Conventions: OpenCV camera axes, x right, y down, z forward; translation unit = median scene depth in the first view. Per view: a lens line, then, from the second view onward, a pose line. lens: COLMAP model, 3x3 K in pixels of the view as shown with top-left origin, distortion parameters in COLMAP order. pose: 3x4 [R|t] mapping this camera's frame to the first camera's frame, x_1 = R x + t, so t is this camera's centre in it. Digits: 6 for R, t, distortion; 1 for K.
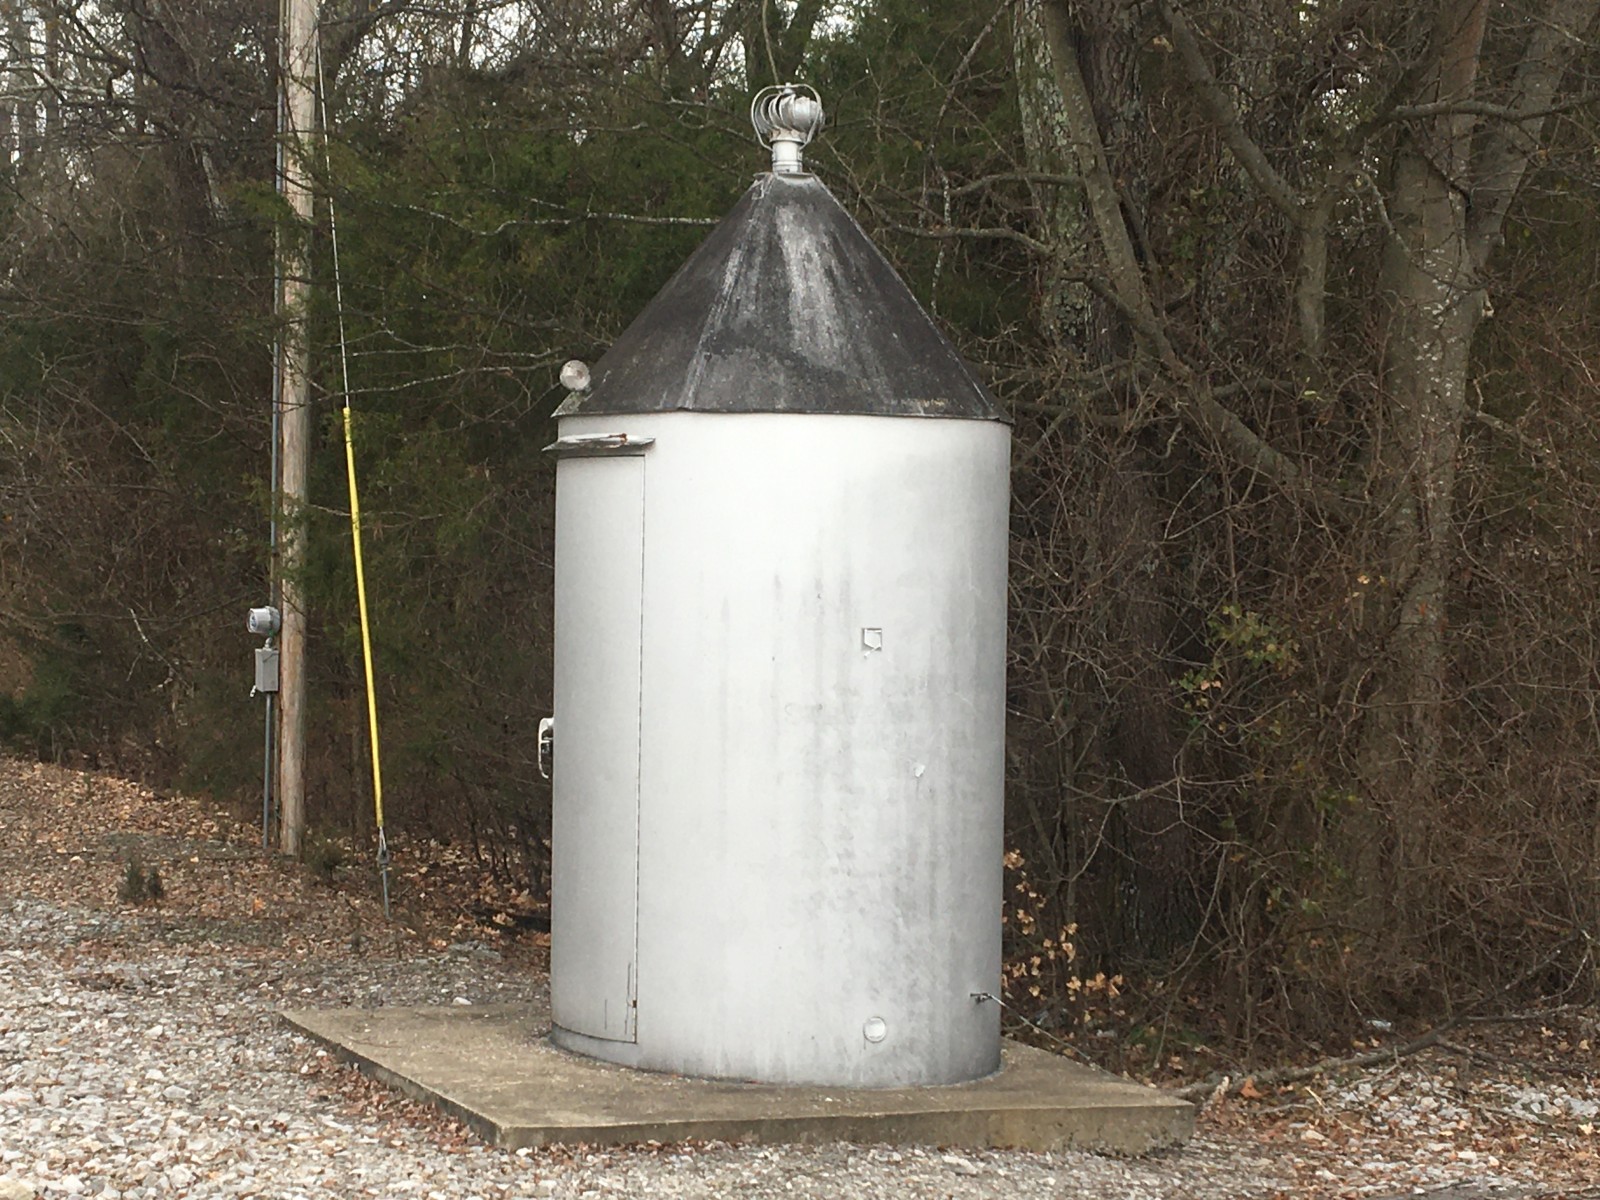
lens RADIAL K [[2976.6, 0, 800.0], [0, 2976.6, 600.0], [0, 0, 1]] dist [0.091663, 0.276130]
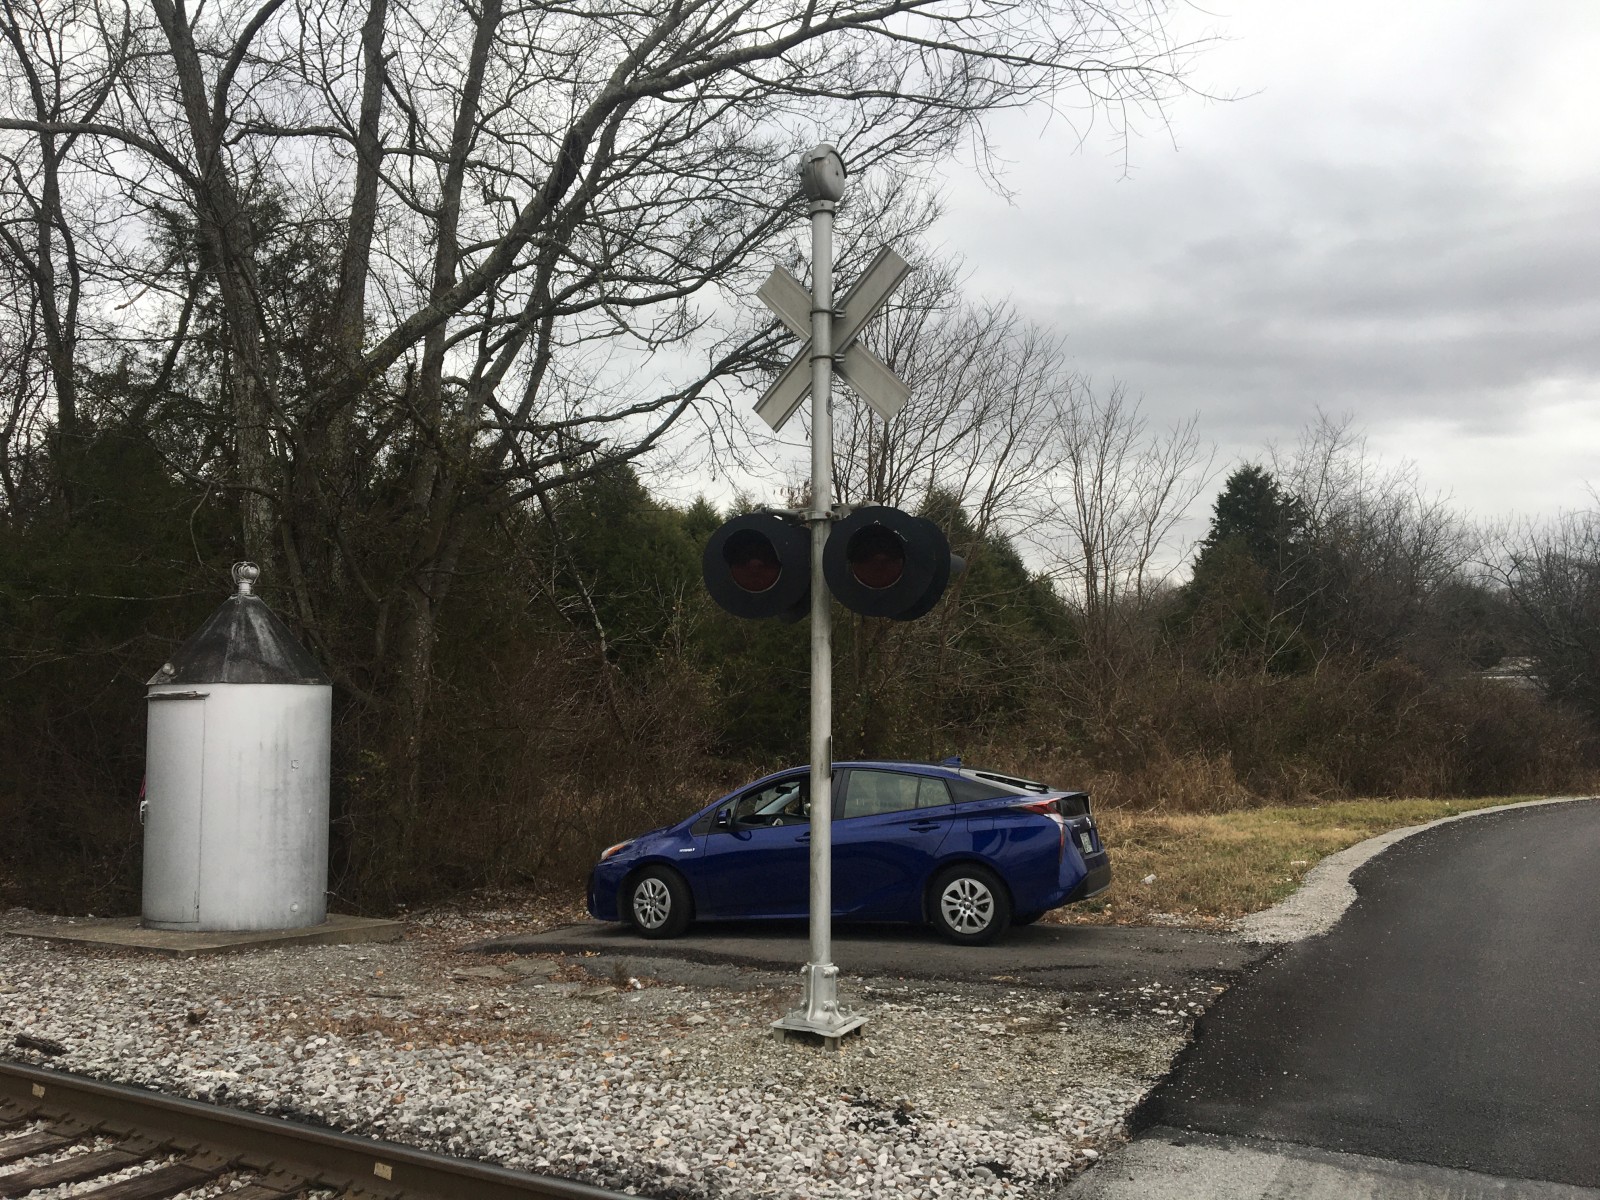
lens RADIAL K [[1328.0, 0, 786.0], [0, 1328.0, 596.8], [0, 0, 1]] dist [0.089851, -0.146117]
pose [[0.822074, 0.034004, 0.568364, -0.306186], [0.027954, 0.994601, -0.099937, -0.004462], [-0.568694, 0.098043, 0.816685, -0.293110]]
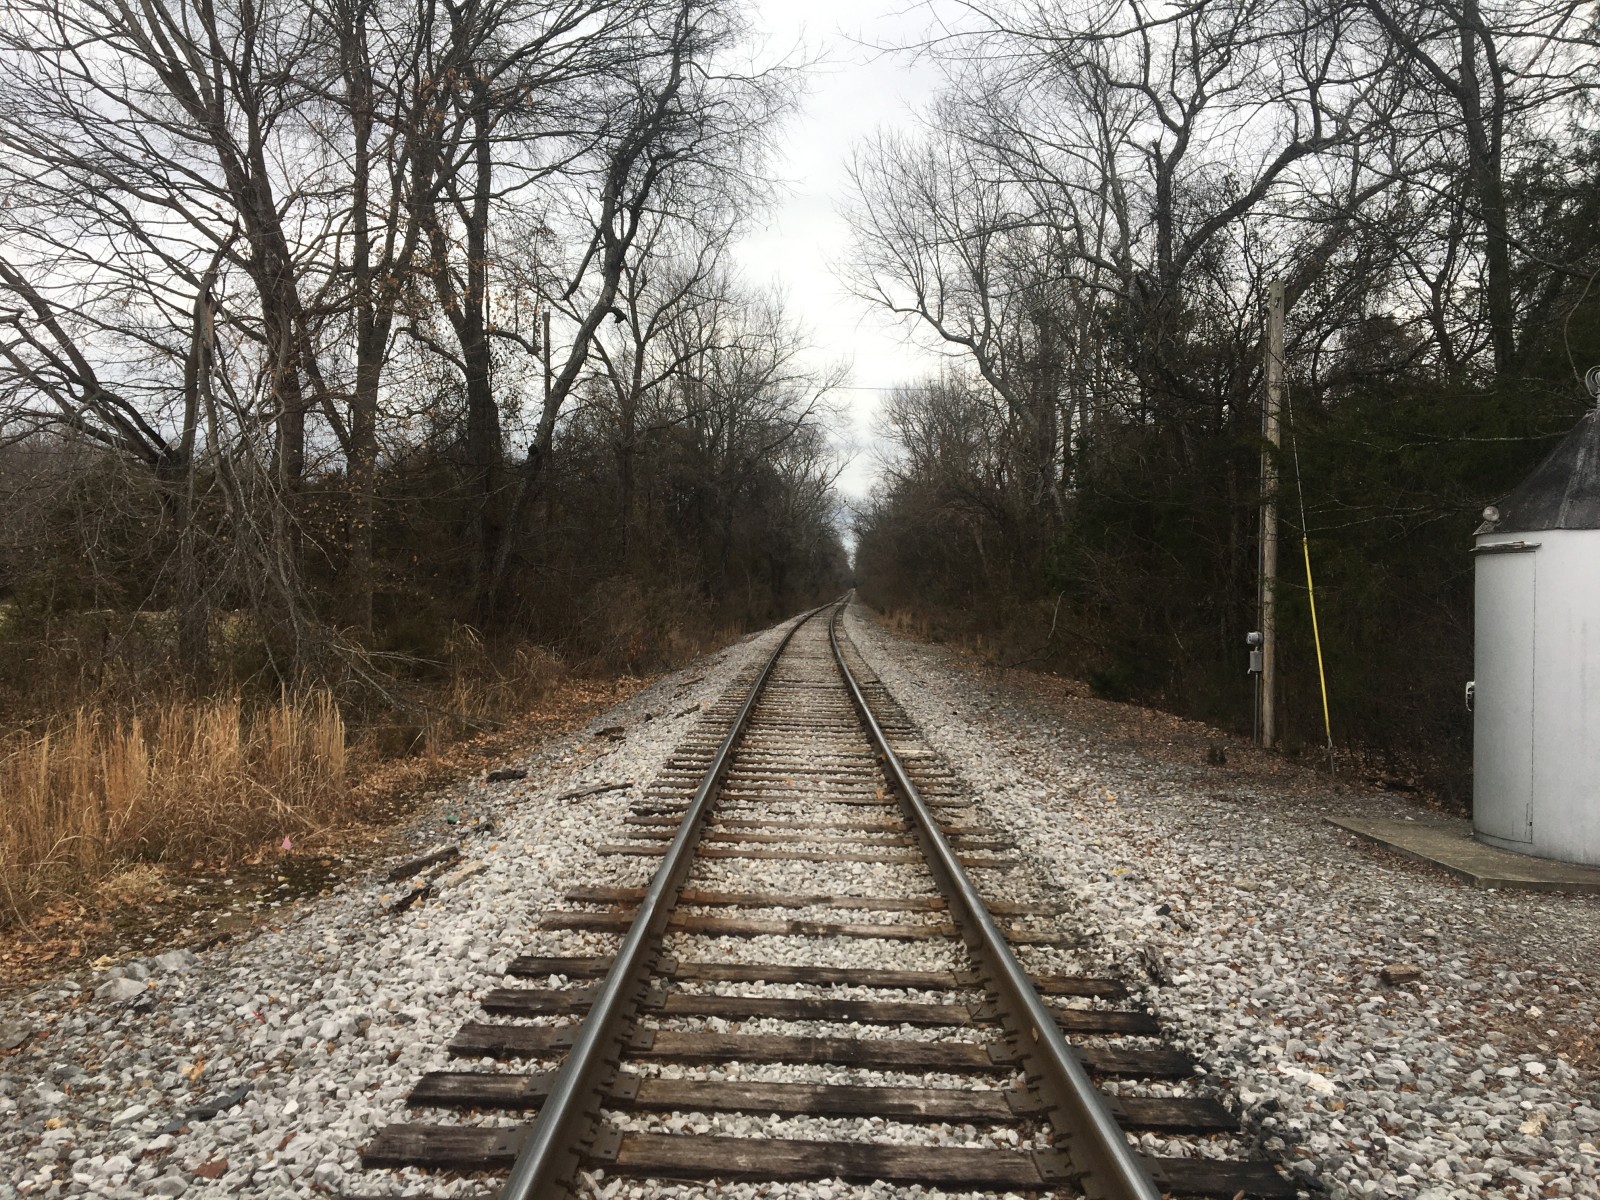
lens RADIAL K [[1359.3, 0, 800.0], [0, 1359.3, 600.0], [0, 0, 1]] dist [0.013146, 0.008804]
pose [[0.905668, -0.001276, -0.423985, -0.108167], [-0.009806, 0.999665, -0.023954, 0.010961], [0.423874, 0.025852, 0.905352, -0.046859]]
